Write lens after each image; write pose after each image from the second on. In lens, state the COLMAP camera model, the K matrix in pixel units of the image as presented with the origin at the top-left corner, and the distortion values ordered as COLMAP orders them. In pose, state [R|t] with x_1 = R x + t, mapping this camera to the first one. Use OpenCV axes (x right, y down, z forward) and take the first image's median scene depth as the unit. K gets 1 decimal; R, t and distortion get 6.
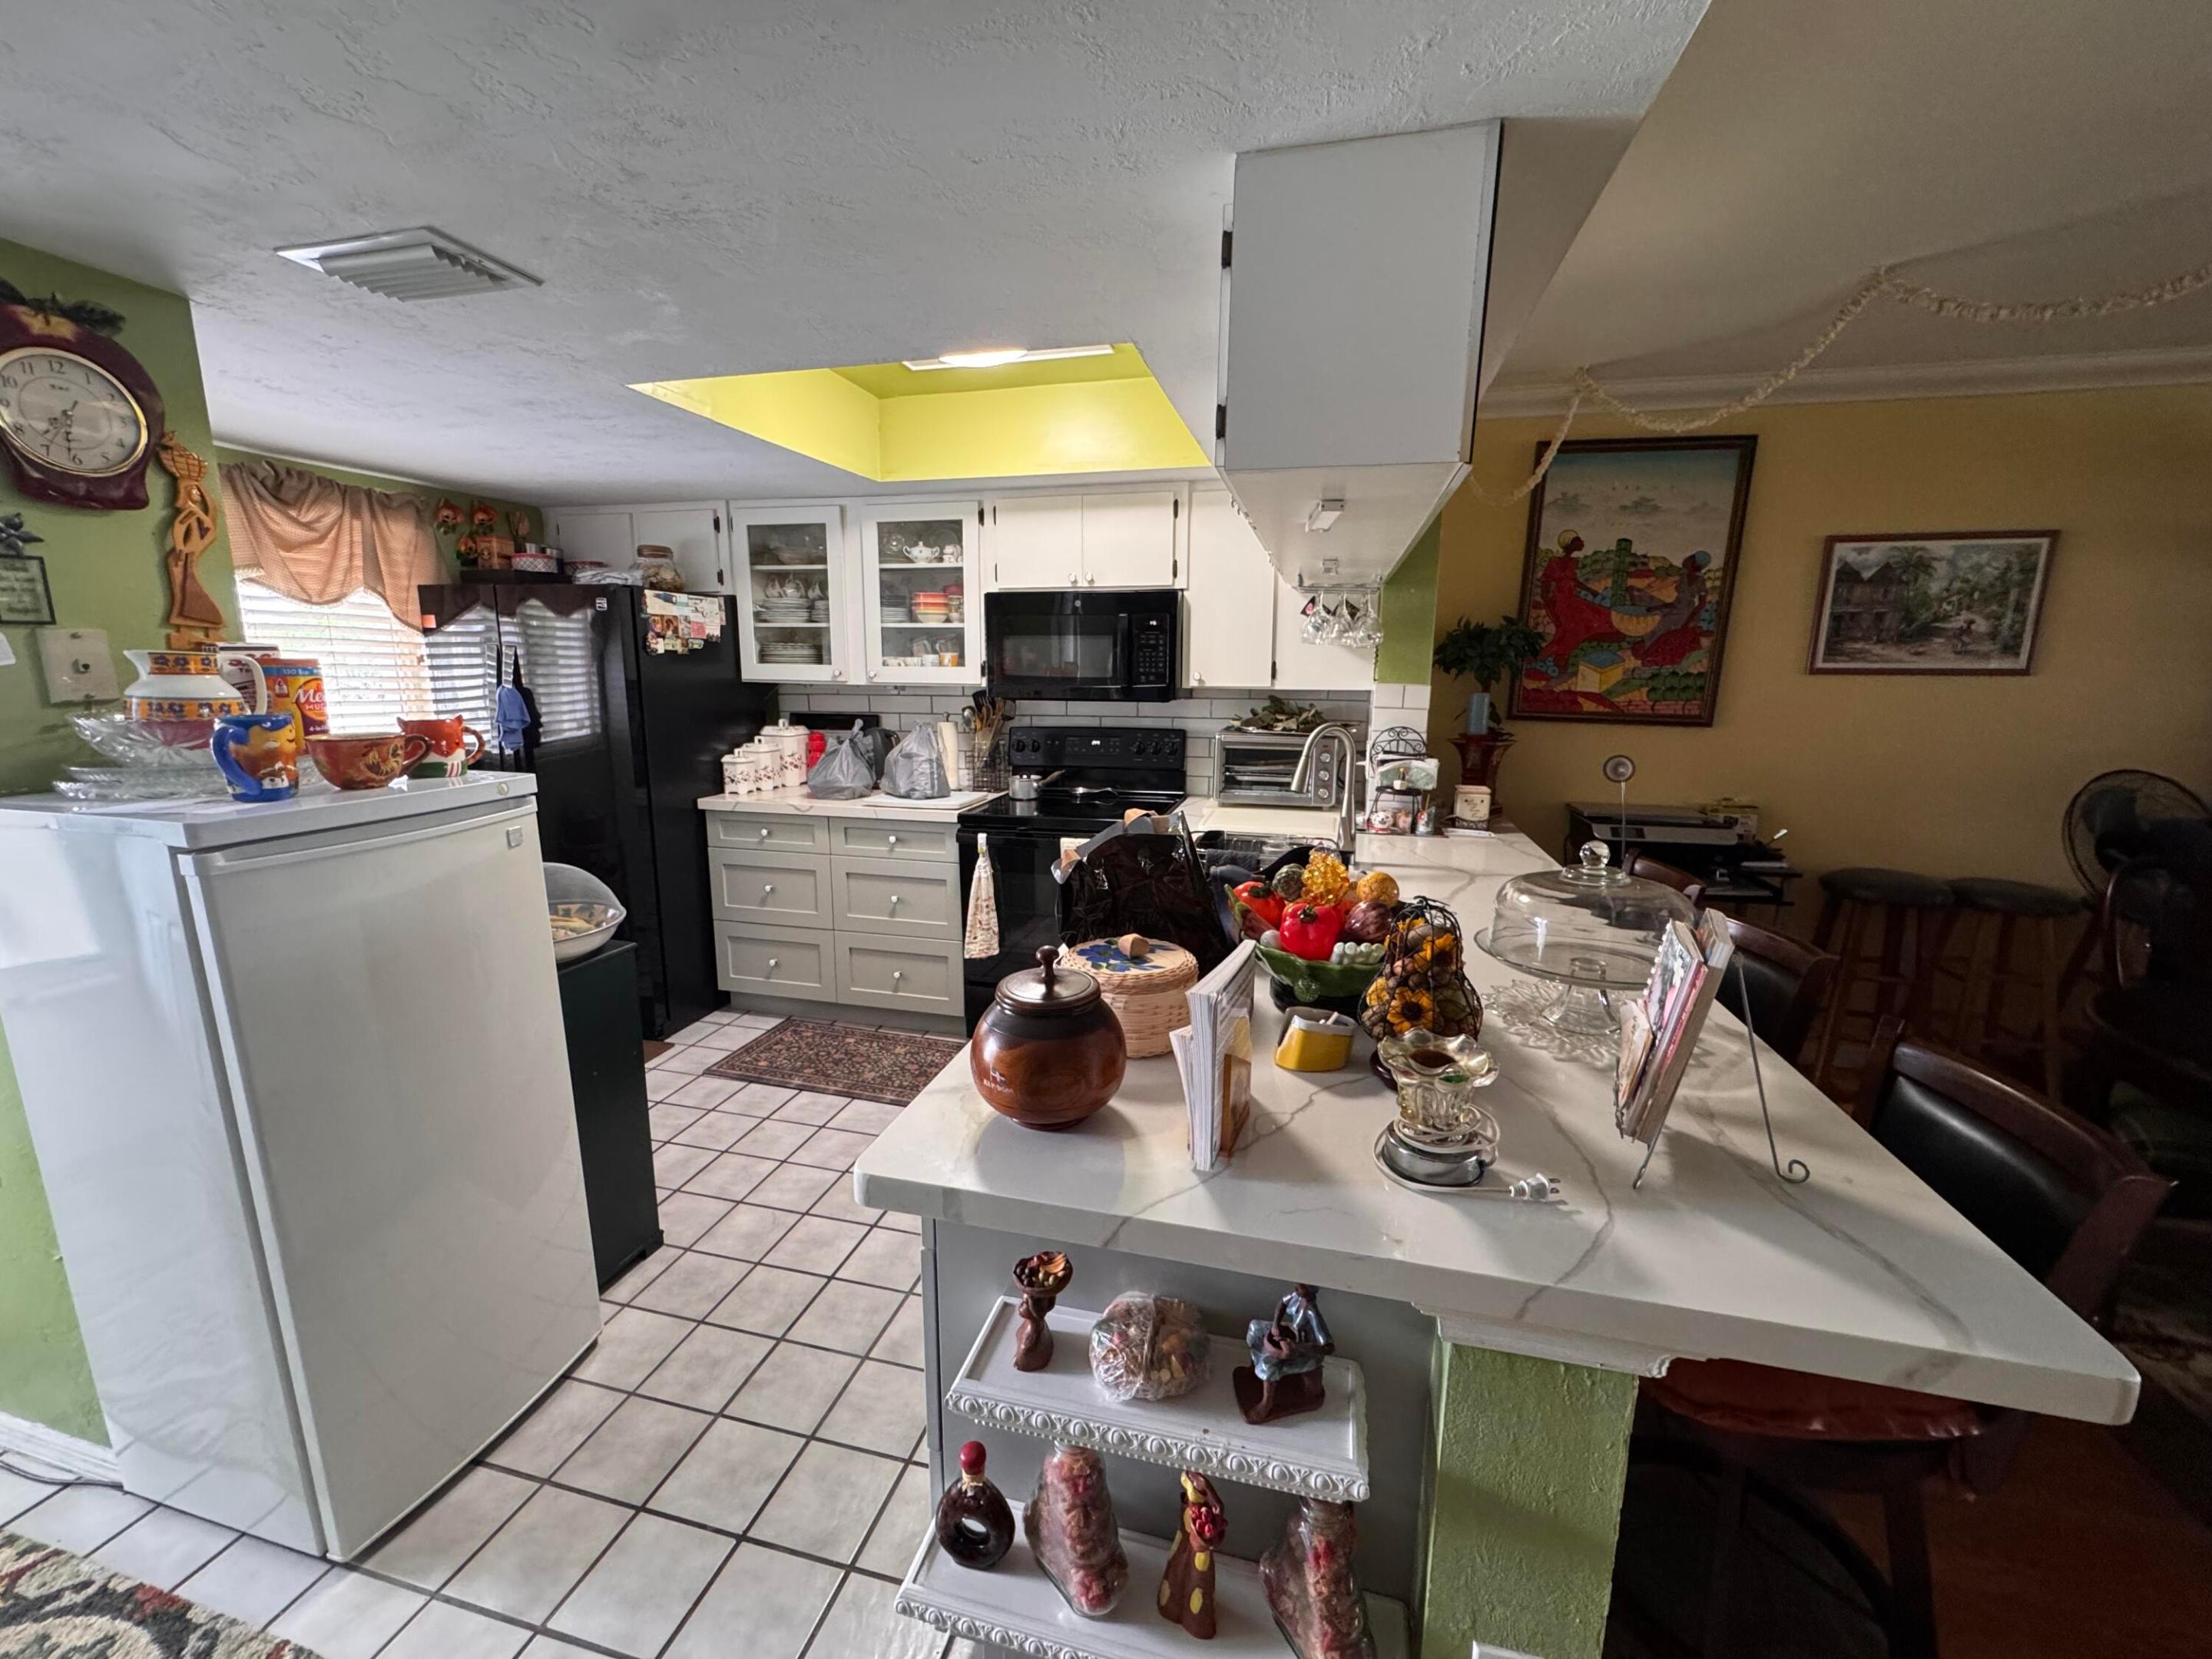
lens RADIAL K [[882.6, 0, 1106.5], [0, 882.6, 827.1], [0, 0, 1]] dist [-0.002711, 0.000205]
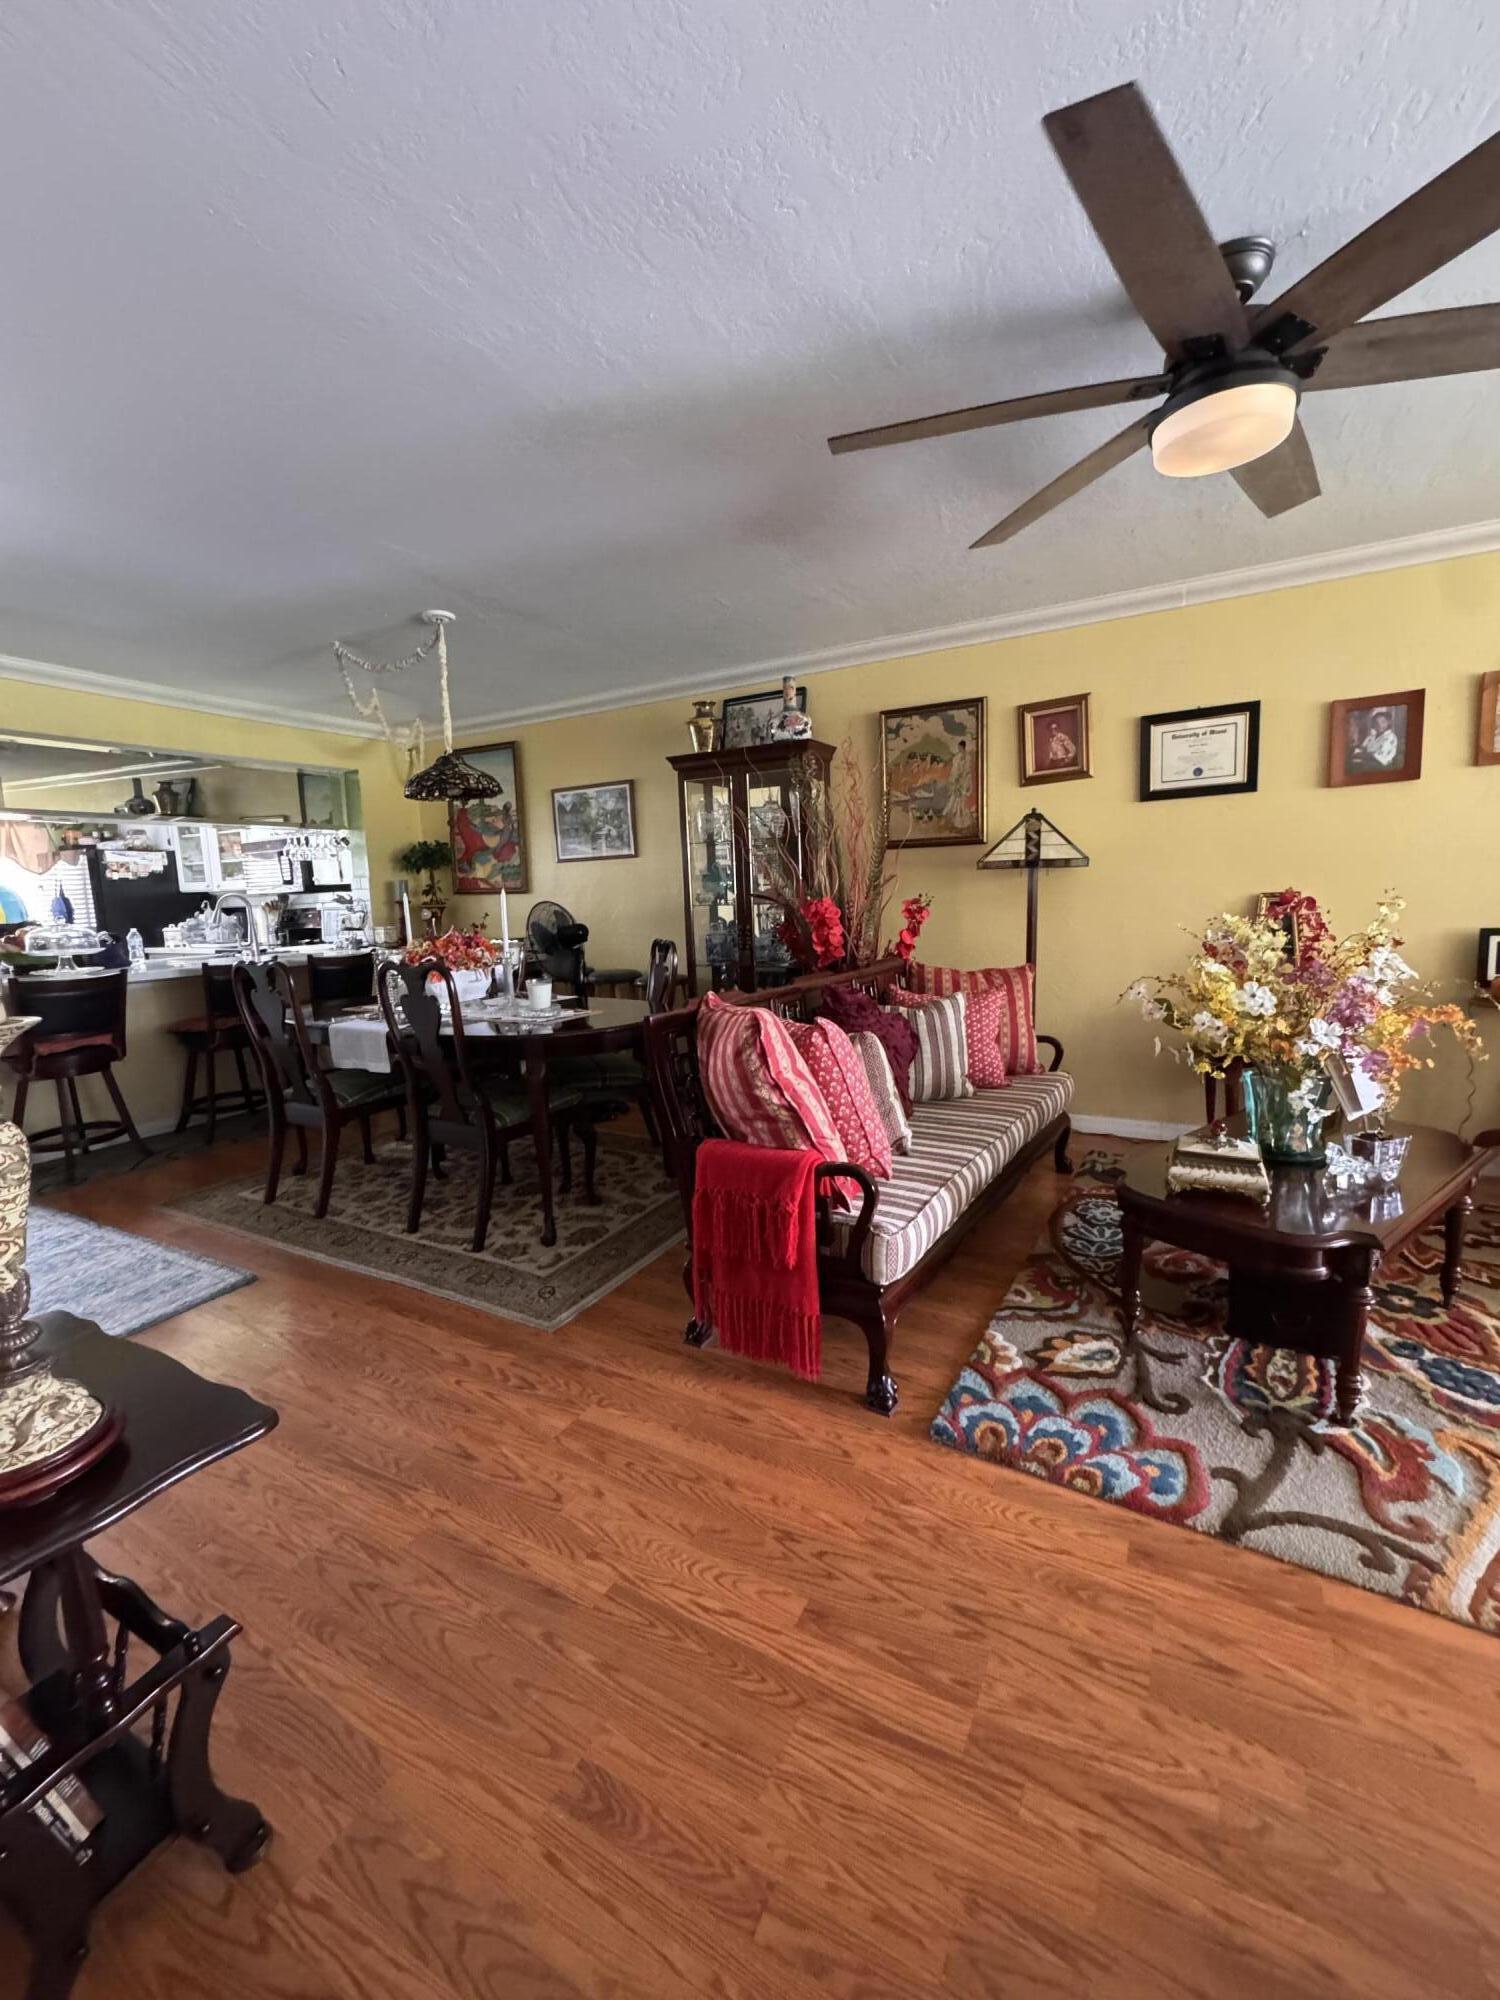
lens RADIAL K [[797.3, 0, 751.3], [0, 797.3, 999.7], [0, 0, 1]] dist [-0.001898, -0.000112]
pose [[0.964560, -0.003468, -0.263841, 1.668856], [-0.009709, 0.998770, -0.048623, 0.196829], [0.263685, 0.049462, 0.963340, -0.507807]]
